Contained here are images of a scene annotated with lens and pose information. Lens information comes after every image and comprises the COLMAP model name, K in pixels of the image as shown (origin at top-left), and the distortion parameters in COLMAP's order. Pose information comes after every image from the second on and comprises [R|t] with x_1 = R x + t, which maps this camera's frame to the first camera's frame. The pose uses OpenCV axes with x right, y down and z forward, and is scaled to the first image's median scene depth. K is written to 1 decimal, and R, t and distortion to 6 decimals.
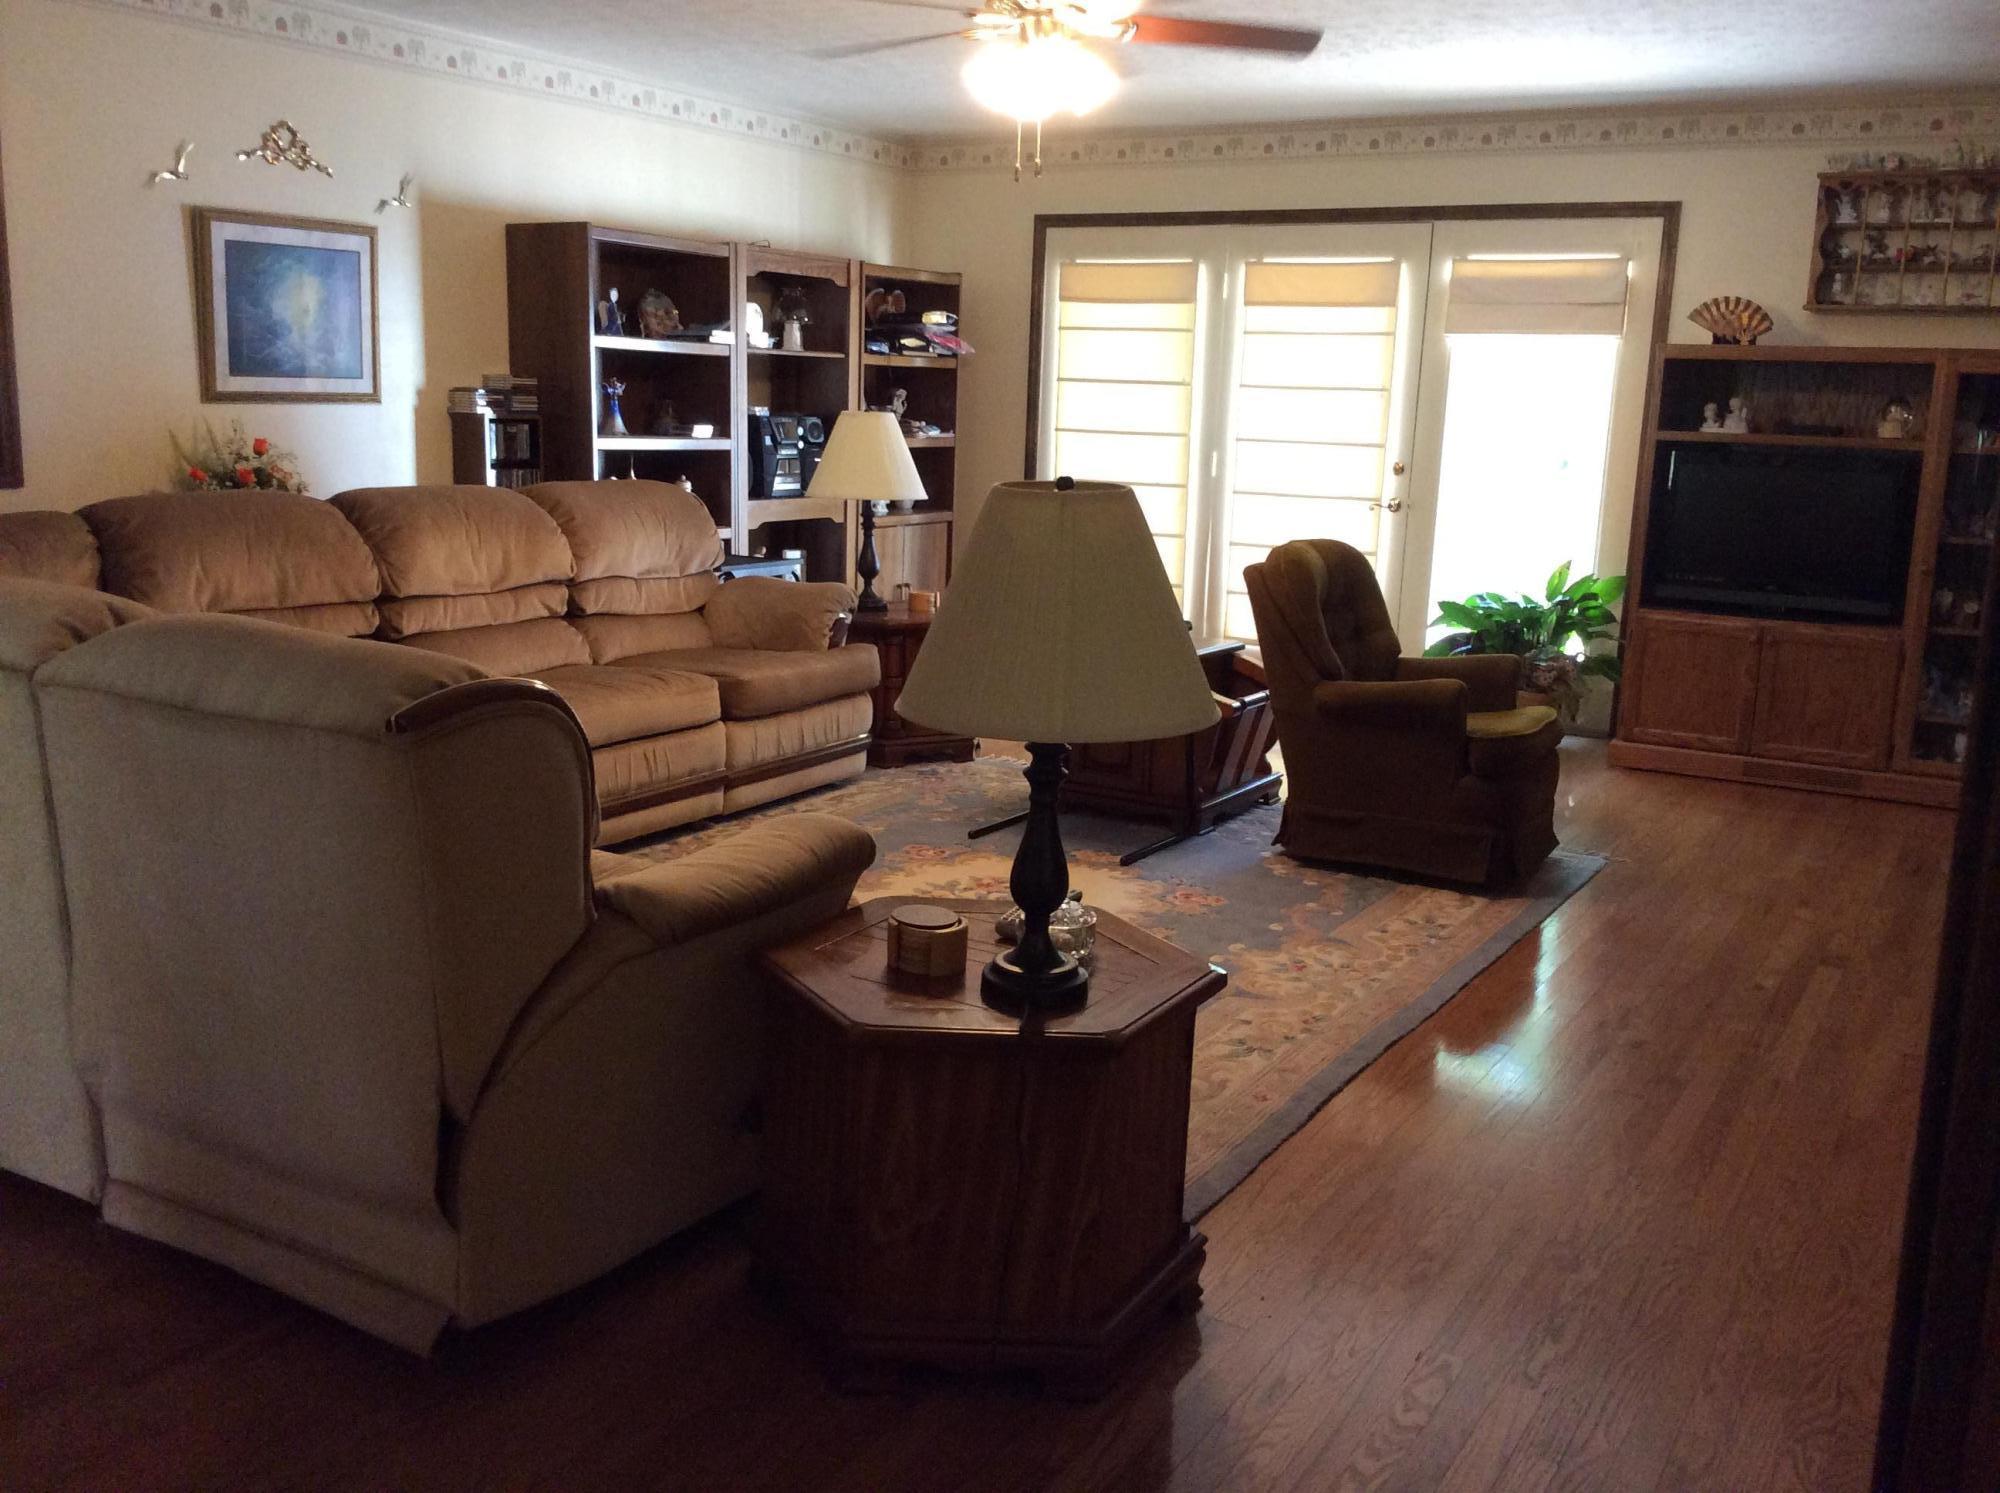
lens RADIAL K [[1848.6, 0, 1000.0], [0, 1848.6, 746.5], [0, 0, 1]] dist [0.180520, -0.380209]
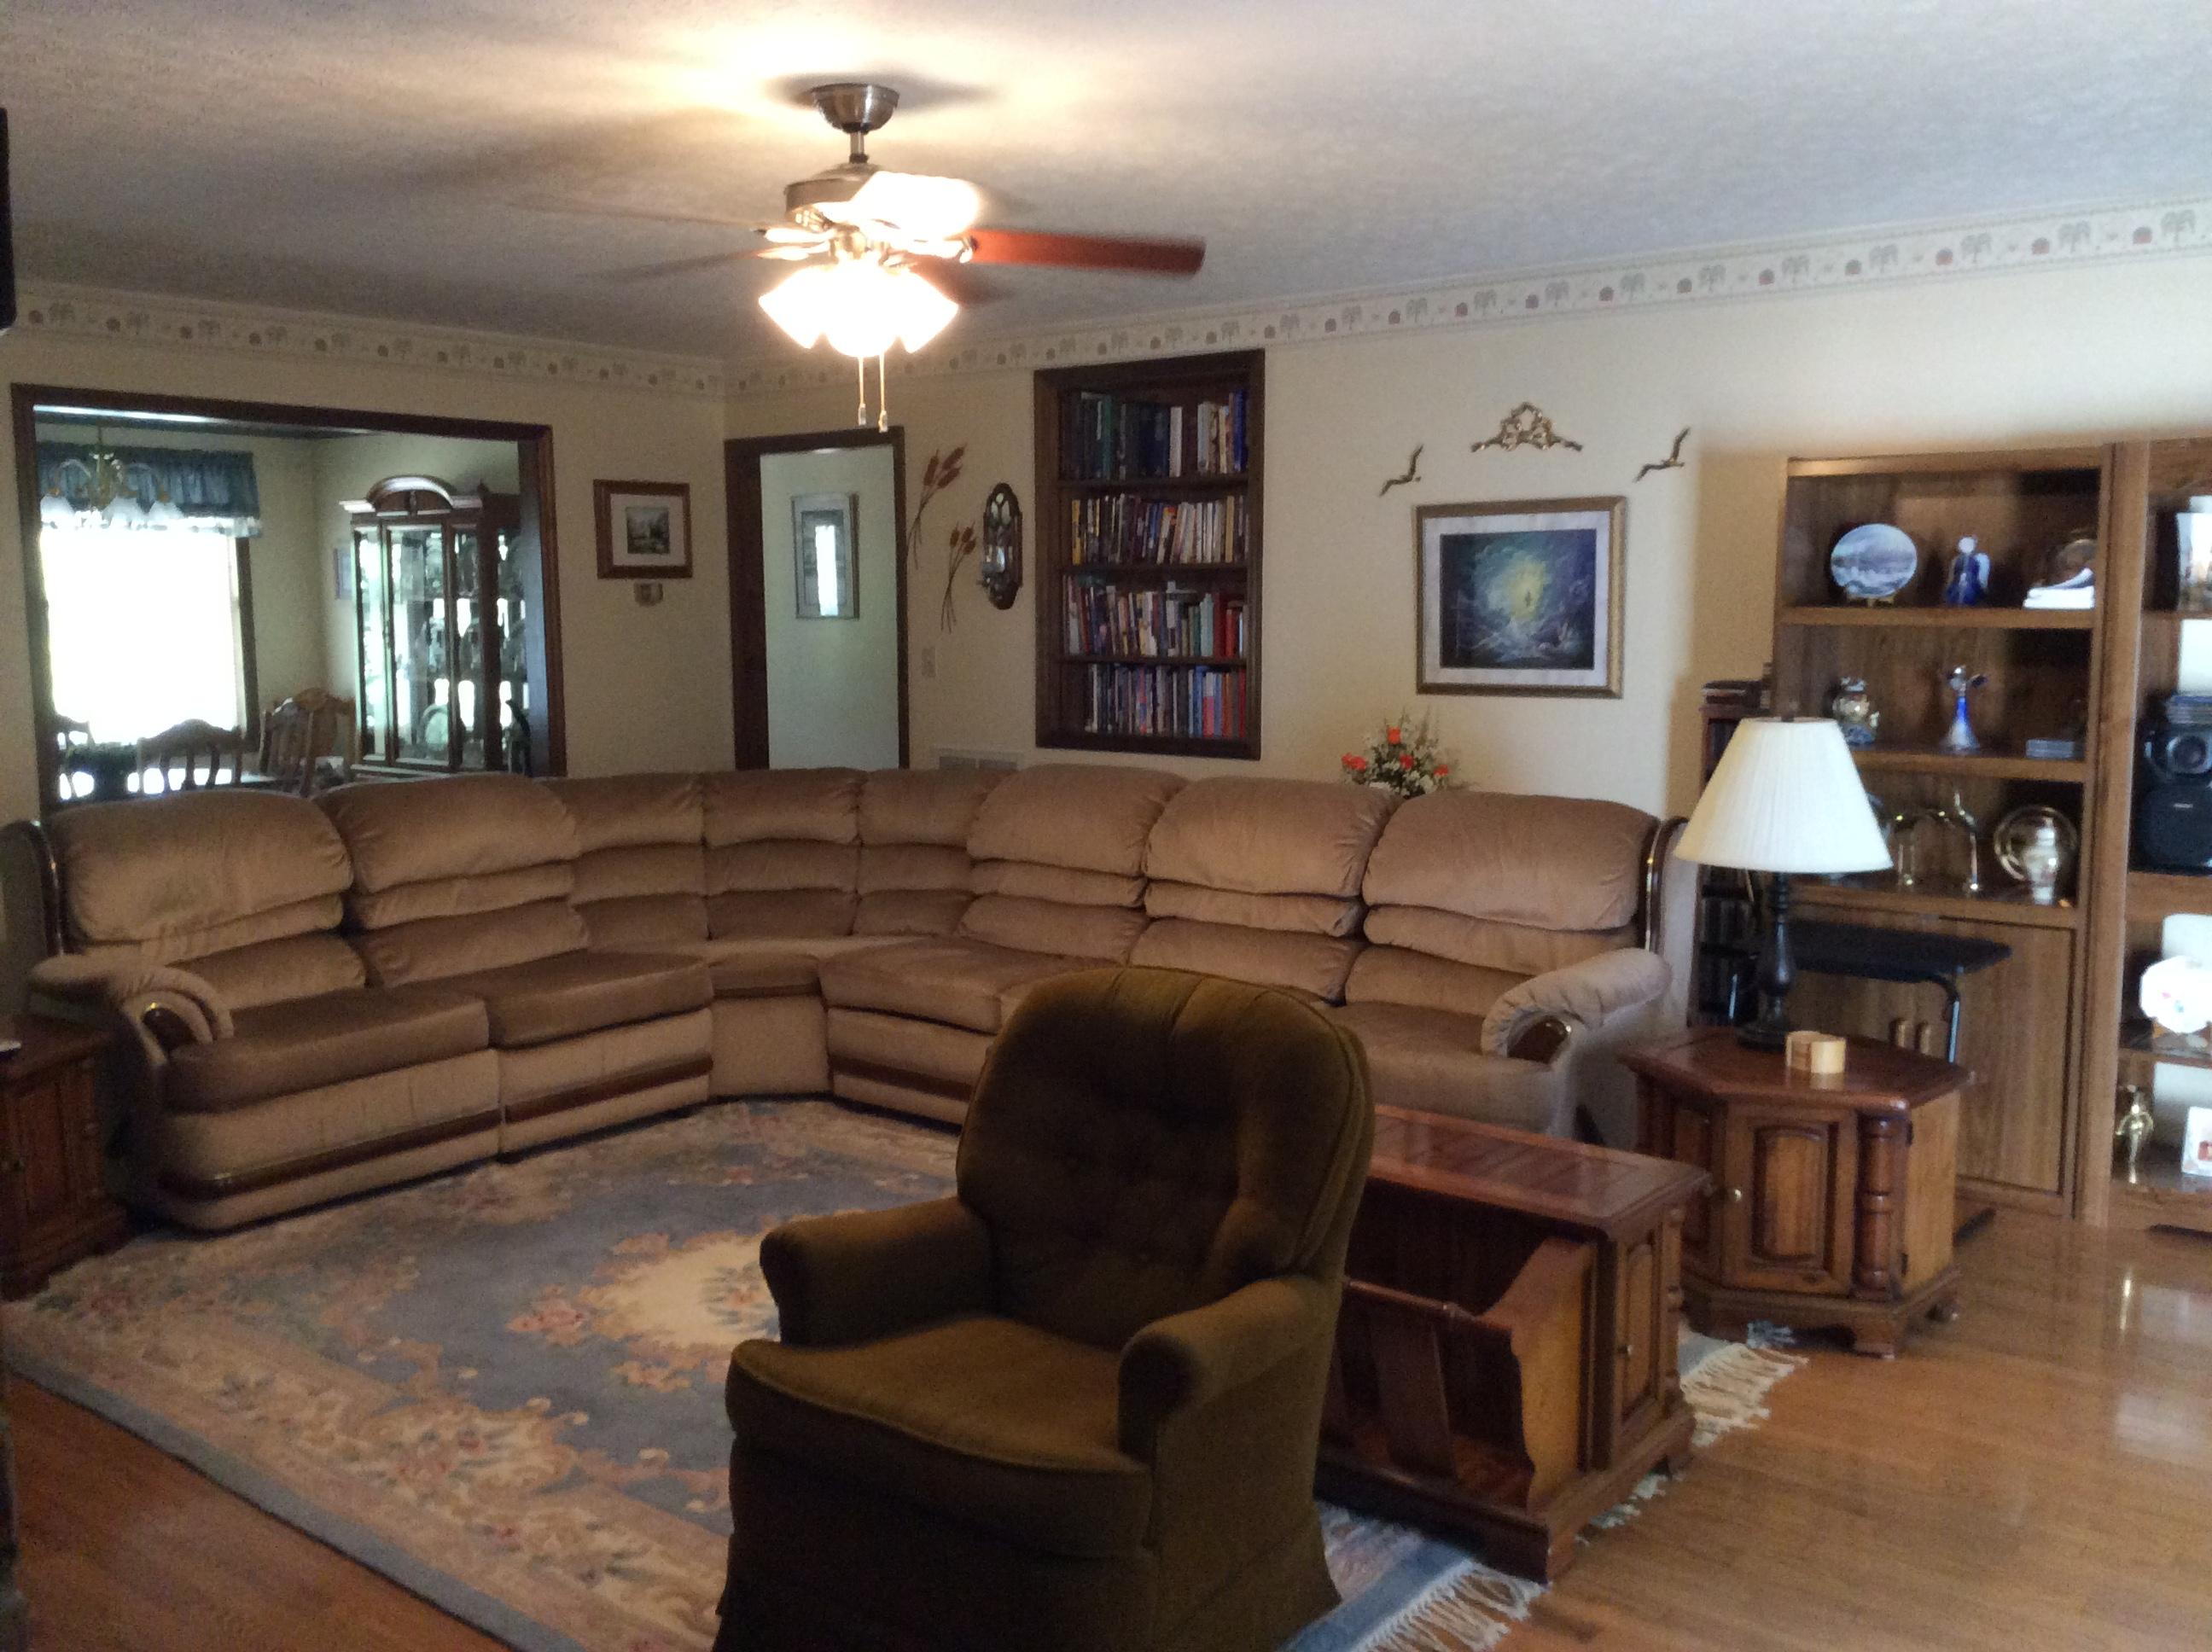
lens RADIAL K [[2039.3, 0, 1106.0], [0, 2039.3, 826.0], [0, 0, 1]] dist [0.082200, -0.154679]
pose [[-0.160486, 0.076226, -0.984090, 0.576251], [-0.192986, 0.975347, 0.107021, -0.163357], [0.967988, 0.207091, -0.141819, 0.831893]]
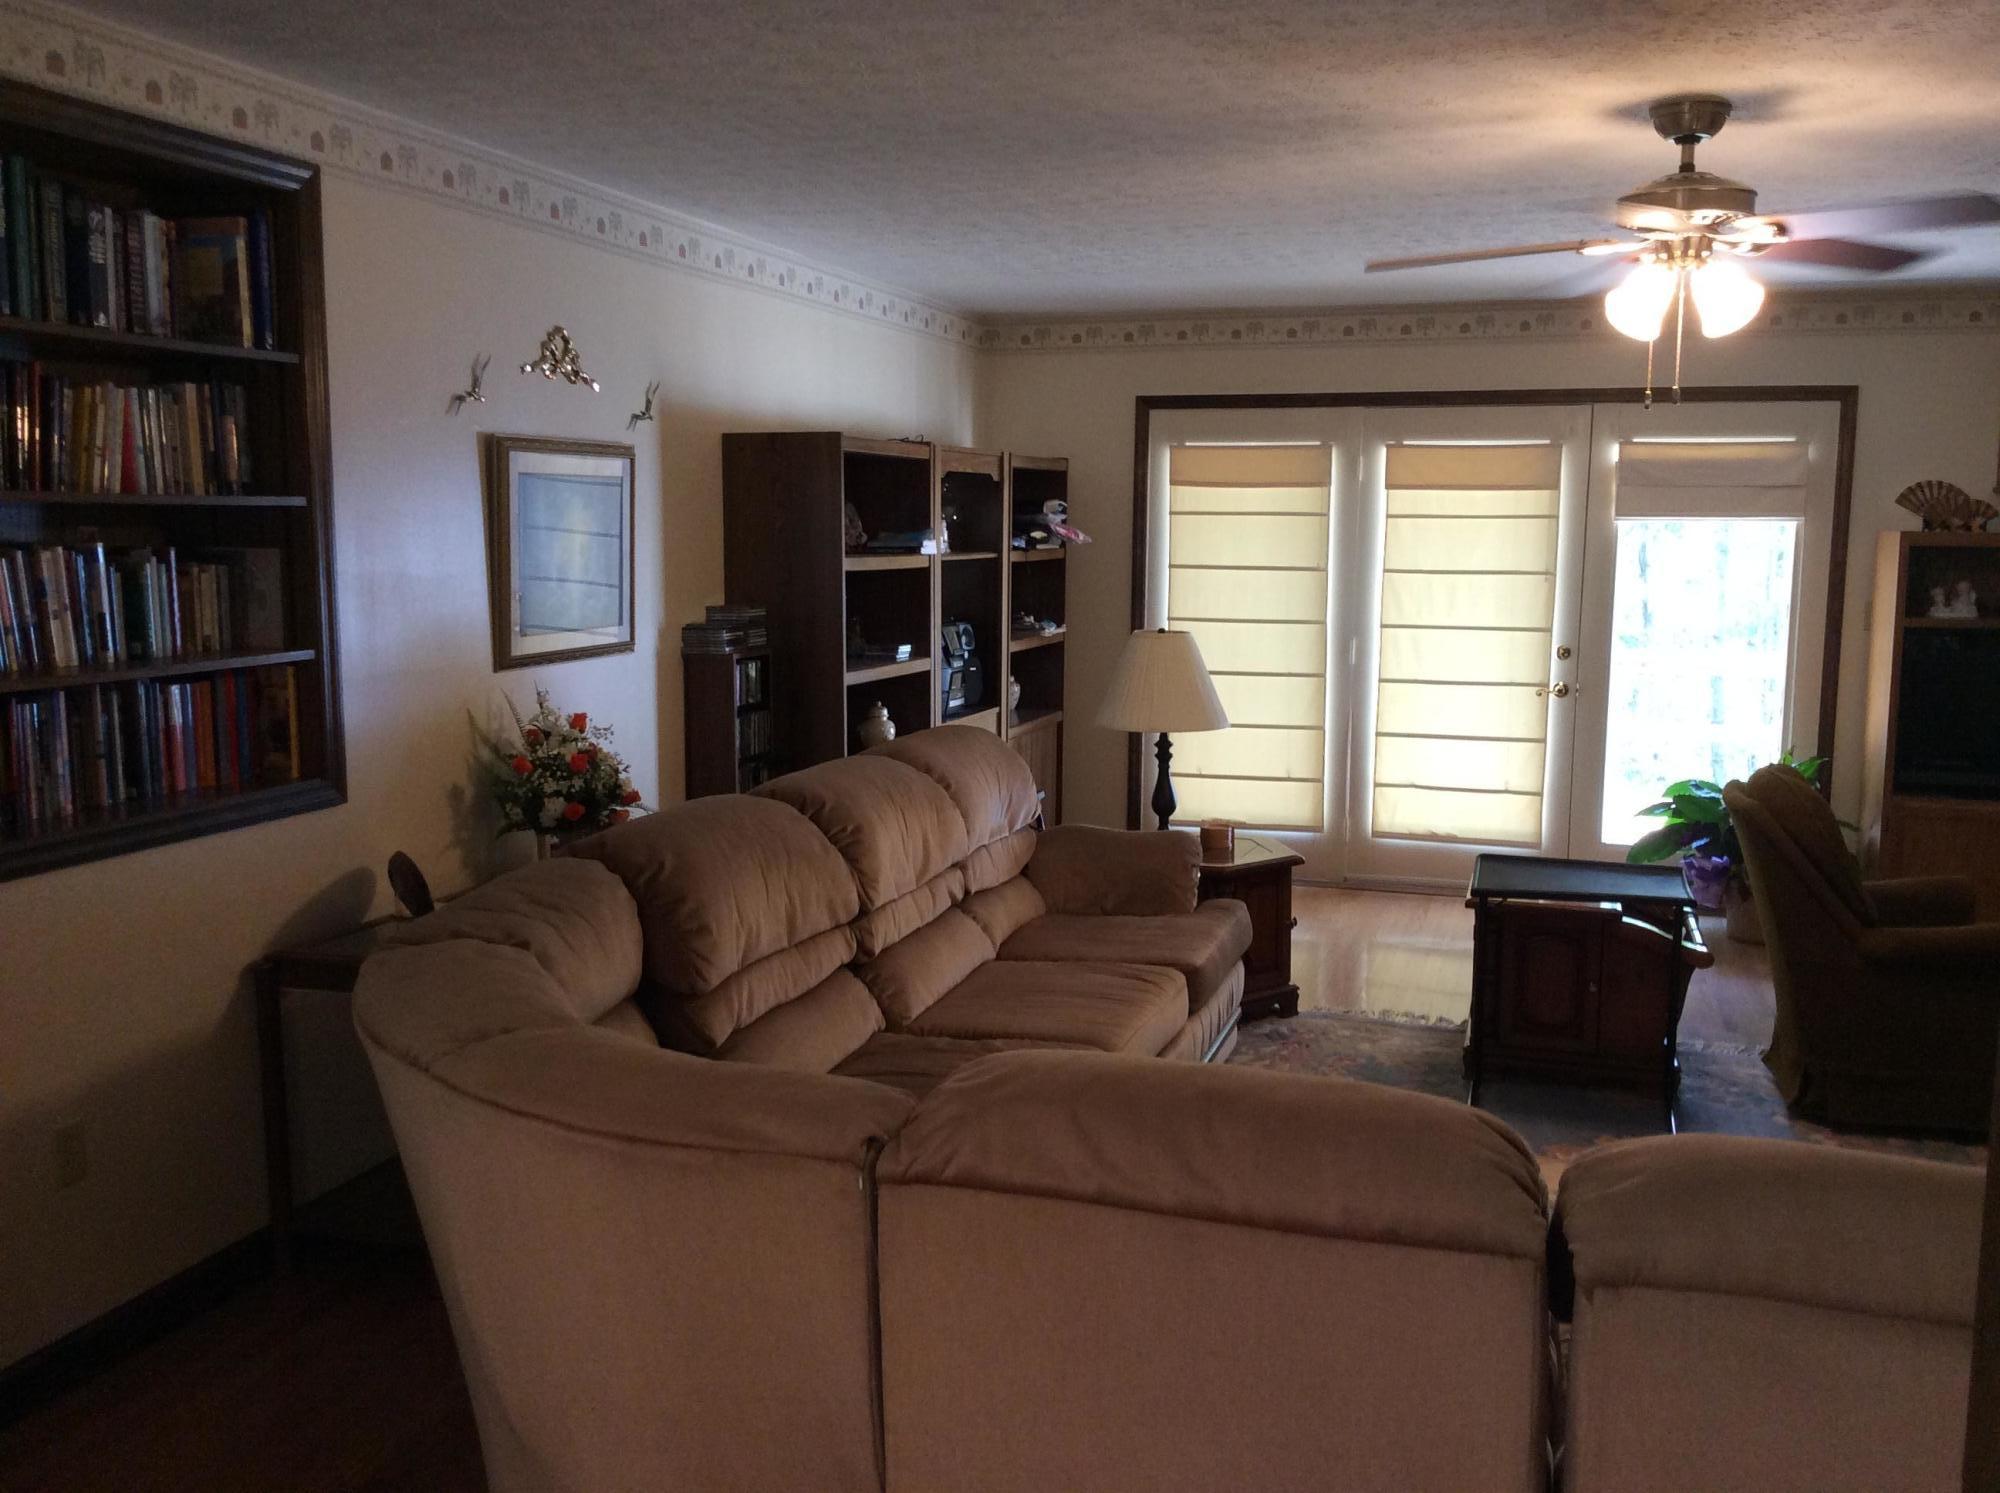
lens RADIAL K [[1844.0, 0, 1000.0], [0, 1844.0, 746.5], [0, 0, 1]] dist [0.082200, -0.154679]
pose [[0.974267, -0.054032, 0.218827, -0.319936], [0.068094, 0.996036, -0.057235, -0.074636], [-0.214867, 0.070663, 0.974084, 0.151938]]
